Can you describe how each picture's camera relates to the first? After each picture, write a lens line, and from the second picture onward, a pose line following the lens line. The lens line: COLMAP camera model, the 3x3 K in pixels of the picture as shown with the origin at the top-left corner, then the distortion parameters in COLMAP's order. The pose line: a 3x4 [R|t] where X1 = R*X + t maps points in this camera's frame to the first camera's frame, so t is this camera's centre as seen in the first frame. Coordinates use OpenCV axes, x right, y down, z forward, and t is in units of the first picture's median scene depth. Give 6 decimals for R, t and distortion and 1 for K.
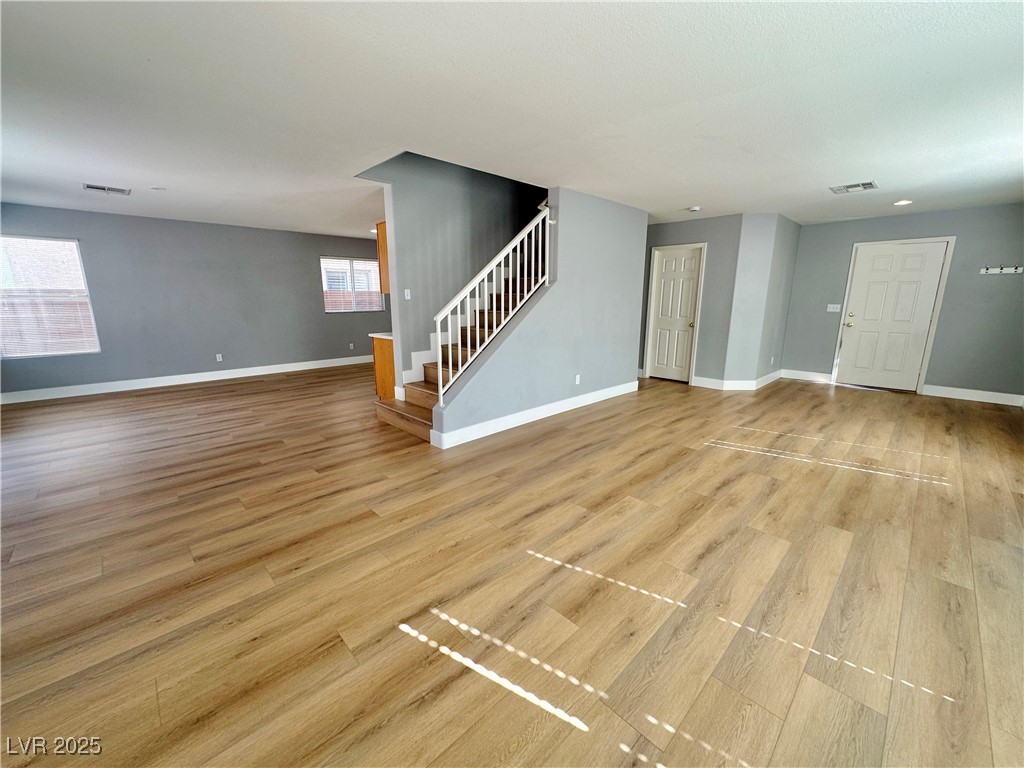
lens RADIAL K [[406.2, 0, 512.8], [0, 406.2, 381.9], [0, 0, 1]] dist [-0.001742, 0.000460]
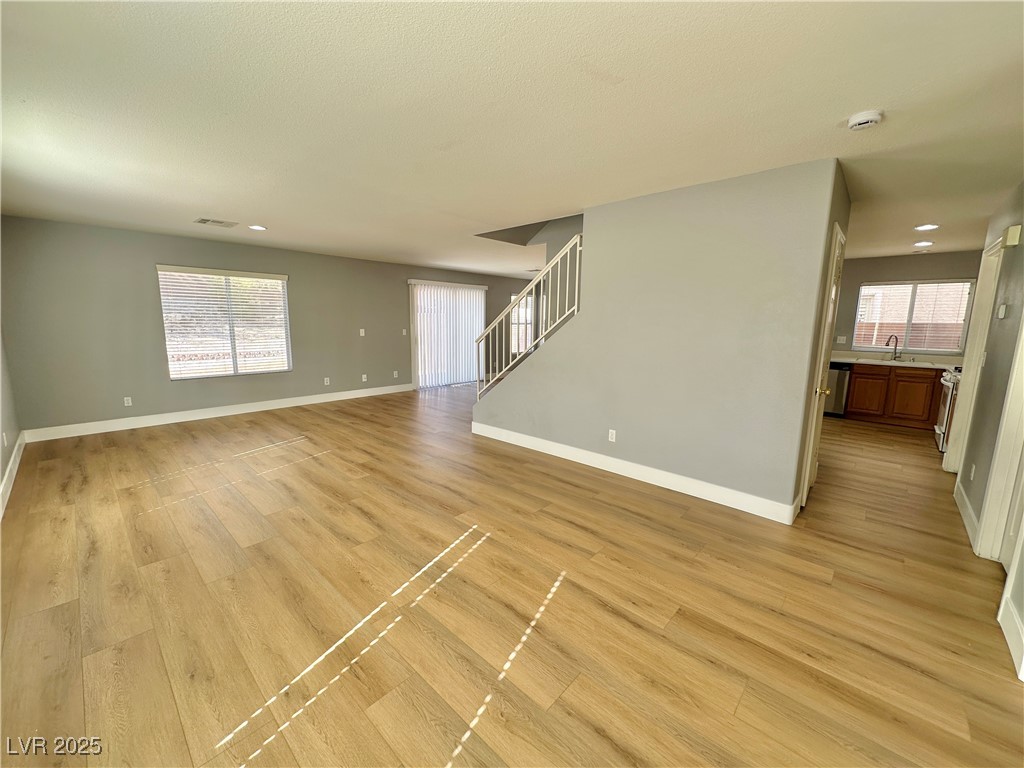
lens RADIAL K [[406.2, 0, 512.6], [0, 406.2, 385.6], [0, 0, 1]] dist [-0.001742, 0.000460]
pose [[0.059710, 0.157934, -0.985643, 1.330502], [-0.219165, 0.965386, 0.141411, -0.246138], [0.973859, 0.207575, 0.092257, 1.072950]]
